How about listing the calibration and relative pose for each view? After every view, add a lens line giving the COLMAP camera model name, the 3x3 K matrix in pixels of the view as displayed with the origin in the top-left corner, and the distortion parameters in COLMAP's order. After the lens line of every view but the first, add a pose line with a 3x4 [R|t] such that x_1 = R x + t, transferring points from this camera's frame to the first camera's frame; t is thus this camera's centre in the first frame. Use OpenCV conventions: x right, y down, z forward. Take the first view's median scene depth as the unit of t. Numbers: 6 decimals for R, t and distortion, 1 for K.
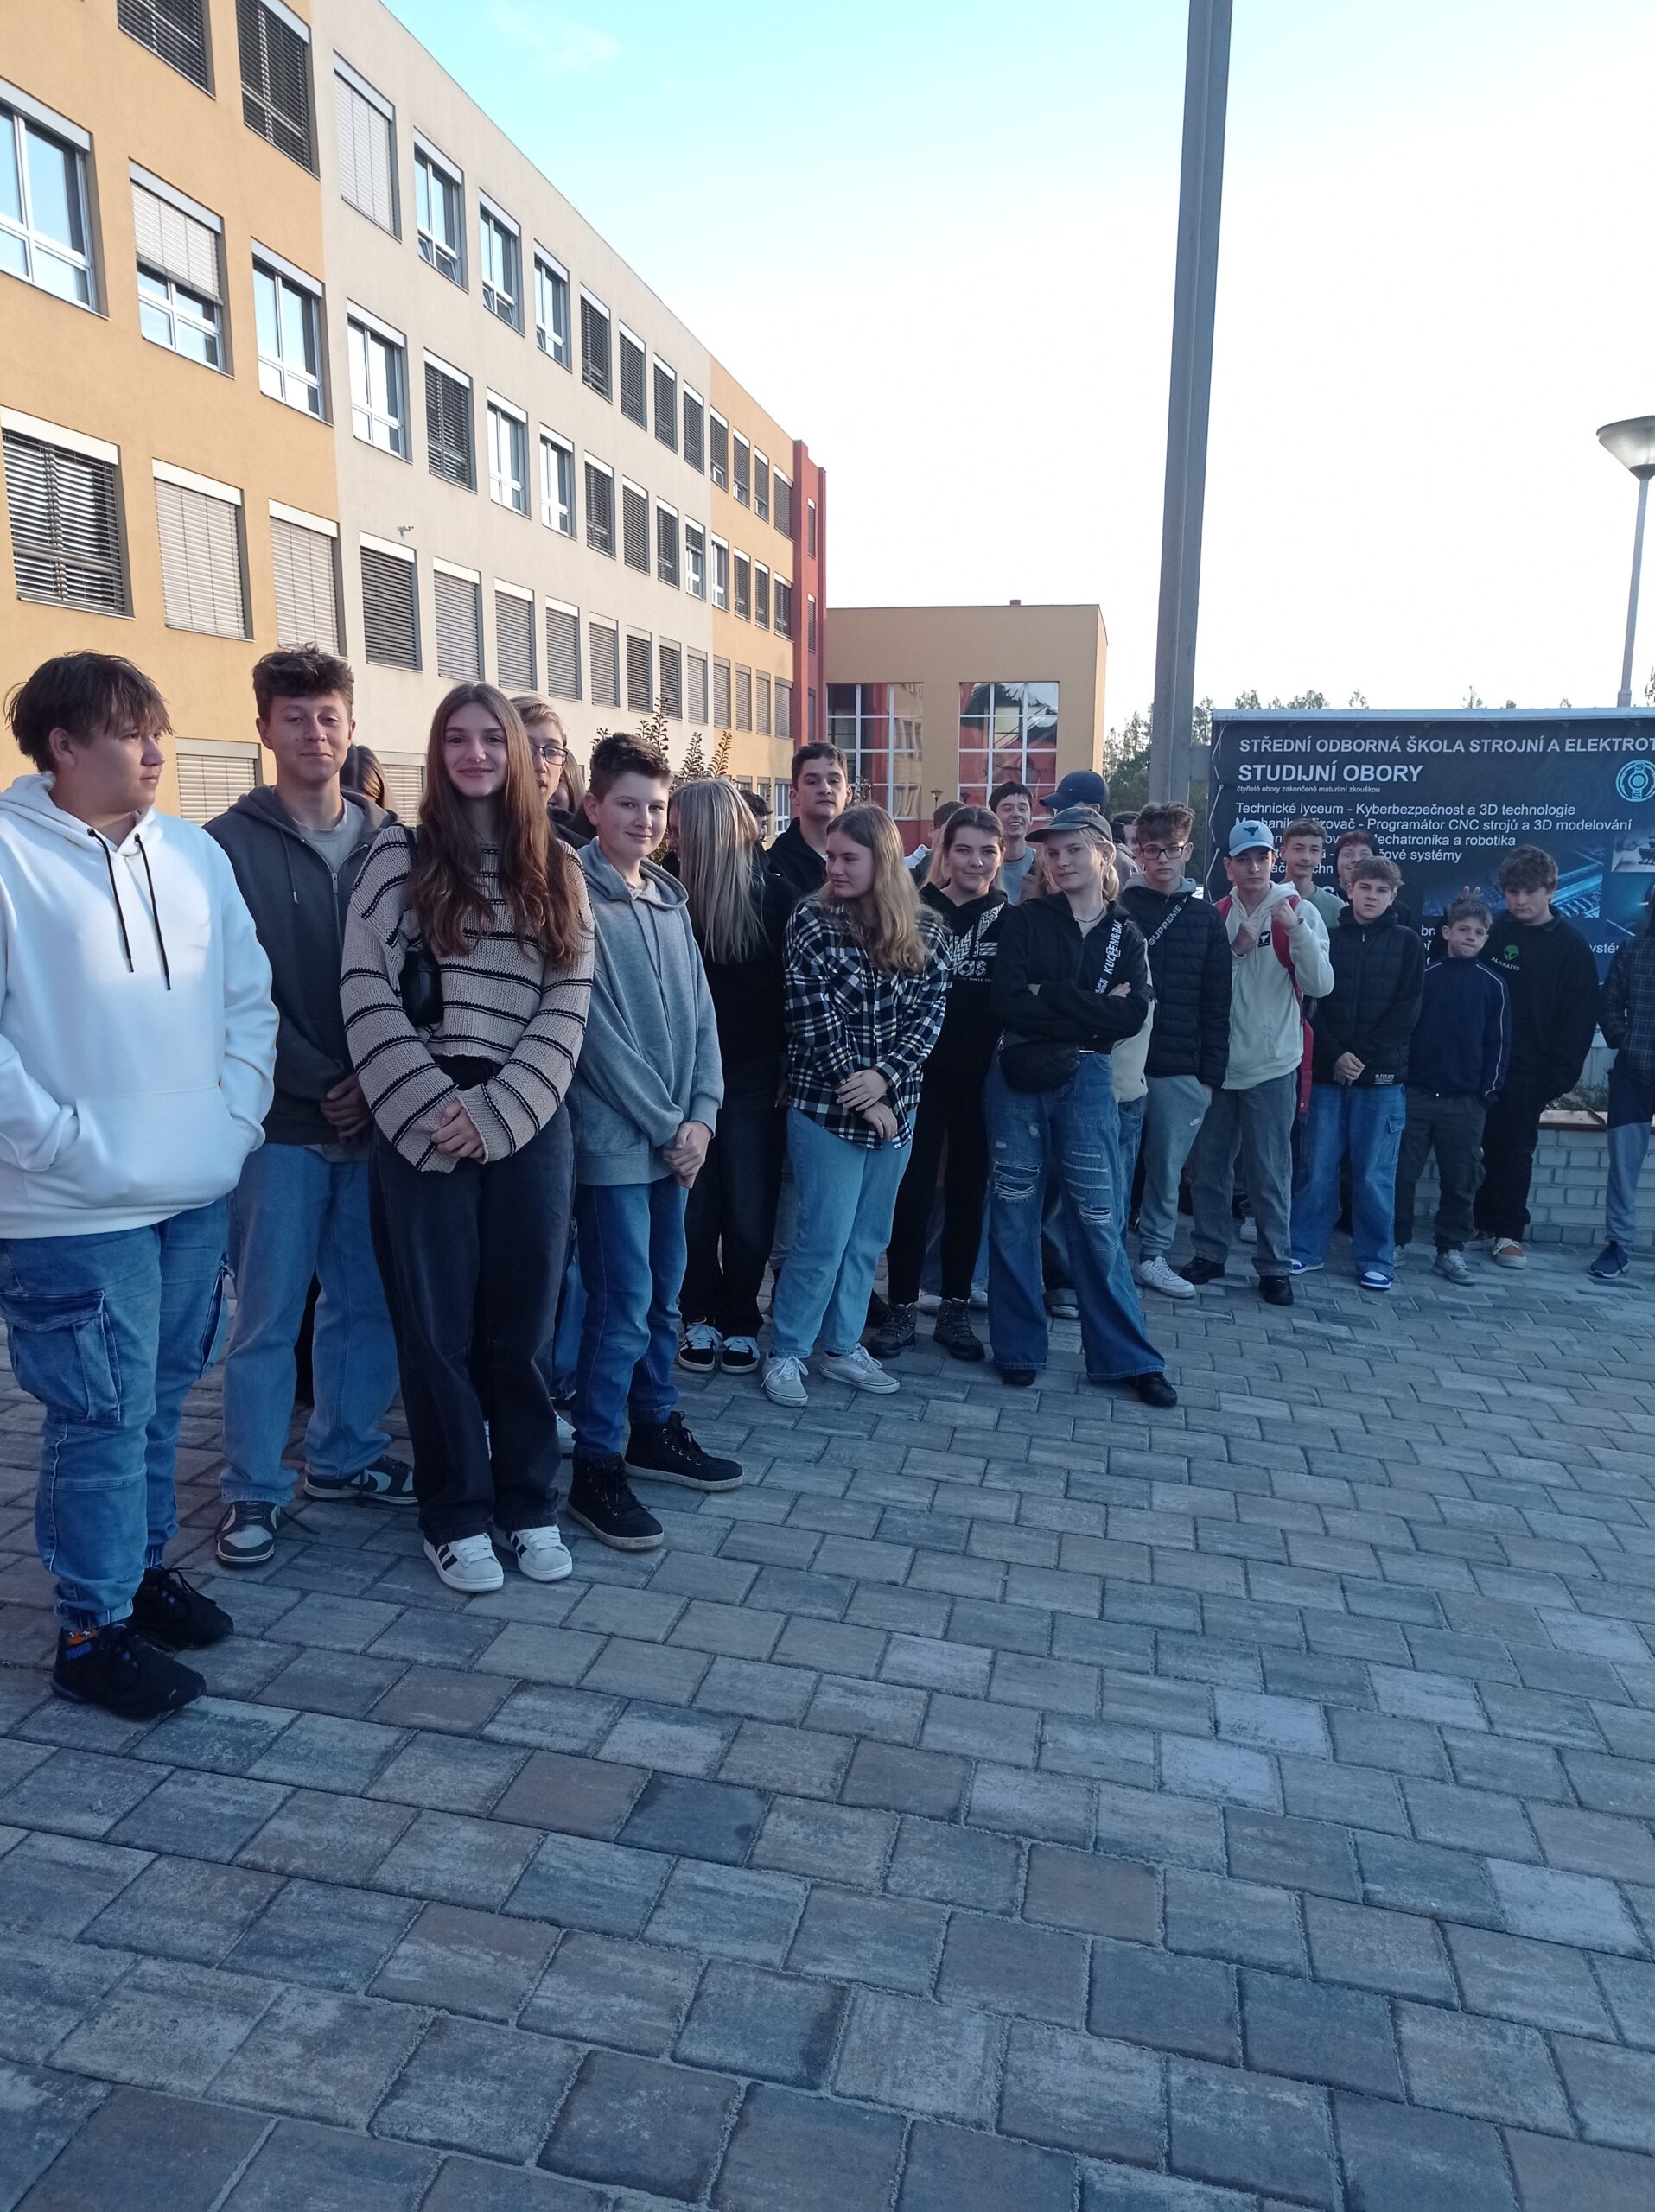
lens RADIAL K [[1624.8, 0, 825.4], [0, 1624.8, 1106.9], [0, 0, 1]] dist [0.033666, -0.011357]
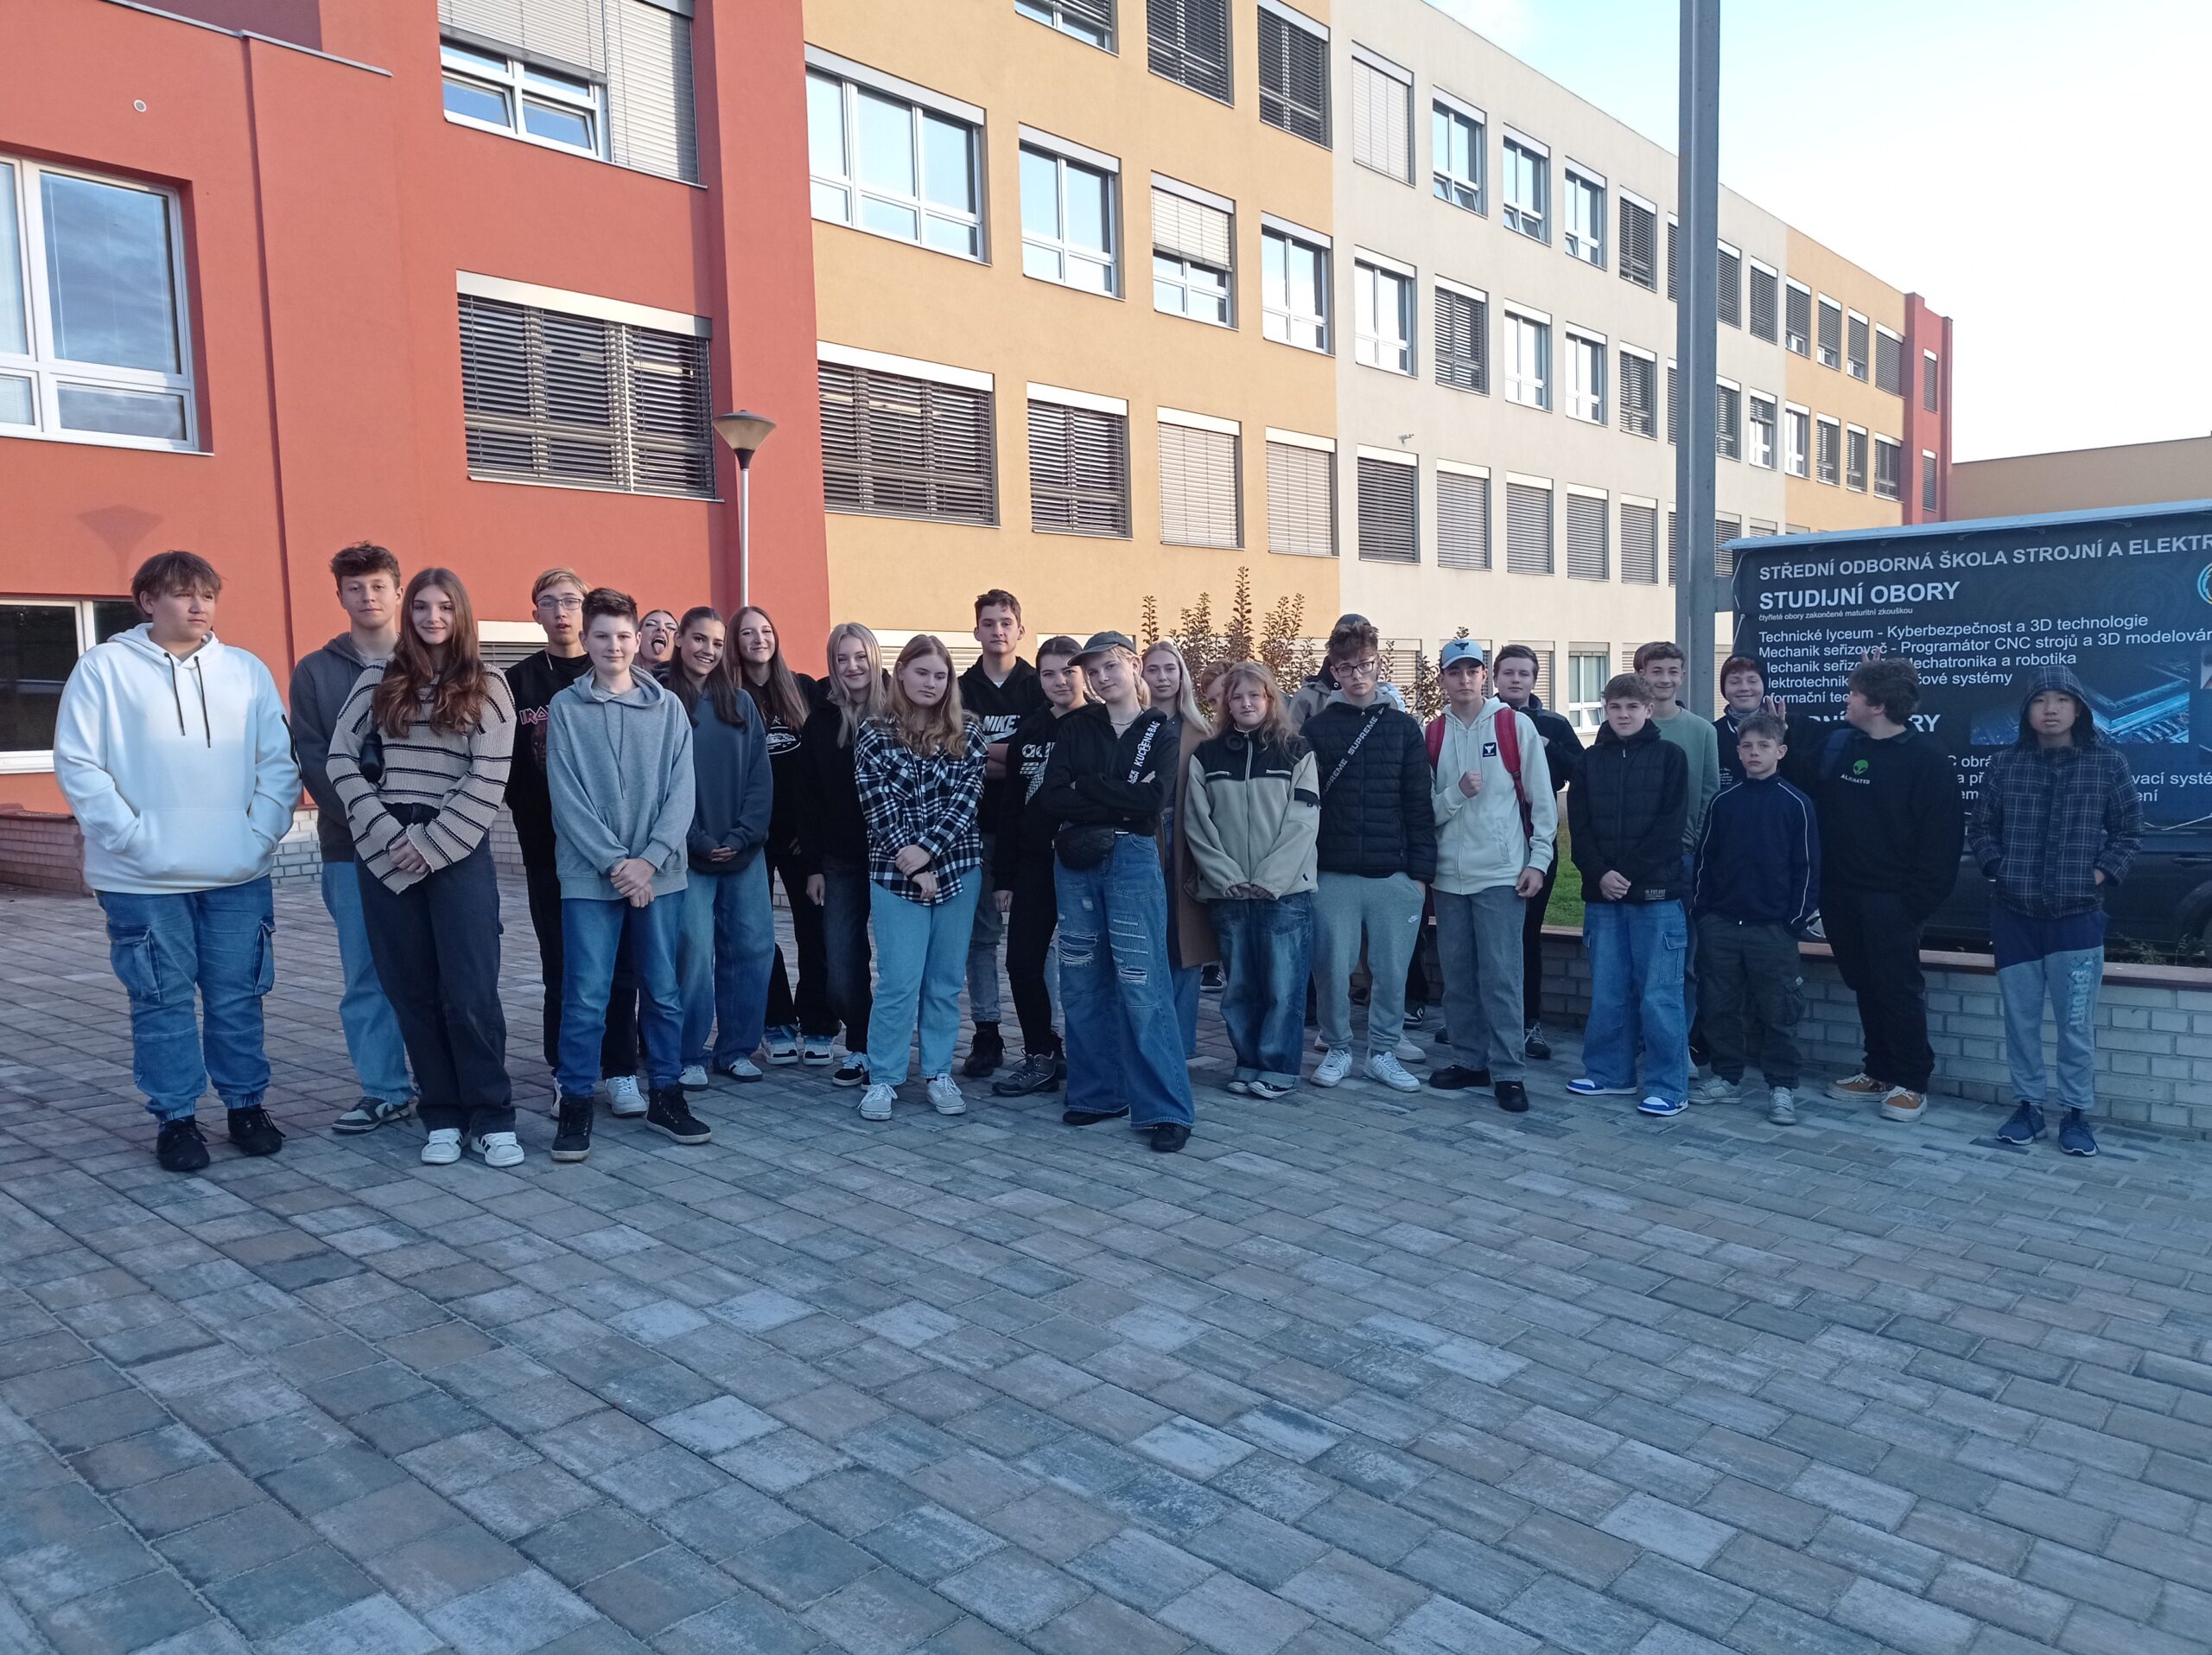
lens RADIAL K [[1624.8, 0, 1140.7], [0, 1624.8, 816.3], [0, 0, 1]] dist [0.033666, -0.011357]
pose [[0.872753, 0.004258, -0.488143, 0.616199], [-0.057263, 0.993951, -0.093709, 0.050061], [0.484791, 0.109737, 0.867718, -0.004126]]
